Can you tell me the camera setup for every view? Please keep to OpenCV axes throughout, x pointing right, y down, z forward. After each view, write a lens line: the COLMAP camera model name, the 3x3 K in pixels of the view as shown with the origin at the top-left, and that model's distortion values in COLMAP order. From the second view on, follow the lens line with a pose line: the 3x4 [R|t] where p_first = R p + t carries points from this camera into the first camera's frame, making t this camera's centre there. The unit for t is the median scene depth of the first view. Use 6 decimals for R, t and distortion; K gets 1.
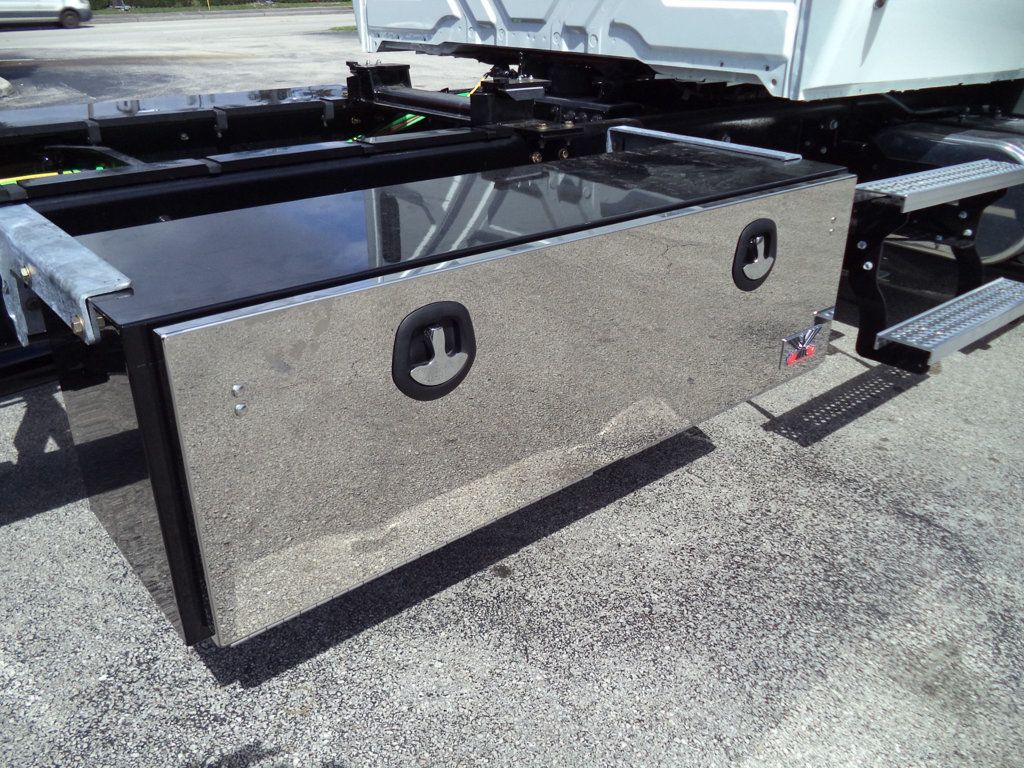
lens RADIAL K [[829.8, 0, 527.6], [0, 829.8, 384.1], [0, 0, 1]] dist [-0.022086, -0.006547]
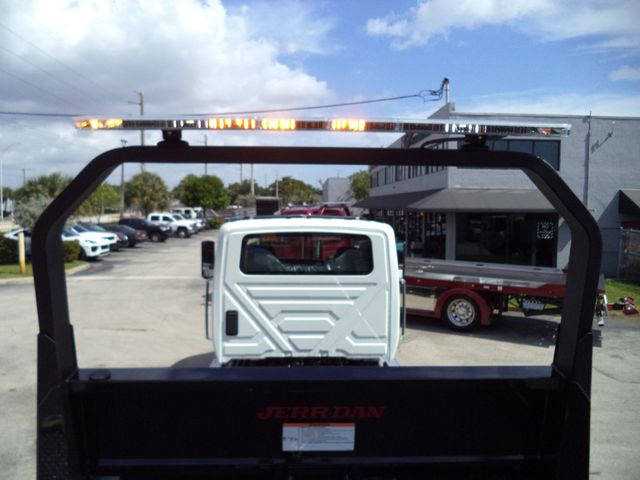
lens RADIAL K [[524.9, 0, 329.9], [0, 524.9, 237.7], [0, 0, 1]] dist [-0.030676, -0.006168]
pose [[0.618143, -0.040650, 0.785014, -1.779331], [0.328483, 0.920644, -0.210983, -0.383371], [-0.714142, 0.388281, 0.582442, -0.629793]]
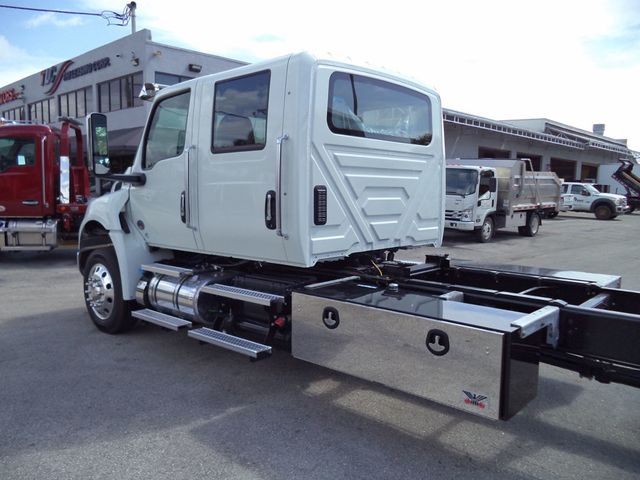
lens RADIAL K [[511.9, 0, 320.0], [0, 511.9, 240.6], [0, 0, 1]] dist [-0.014109, -0.012086]
pose [[-0.103618, -0.110755, 0.988431, -1.723653], [0.414733, 0.898453, 0.144150, -0.795195], [-0.904024, 0.424871, -0.047162, 1.315536]]
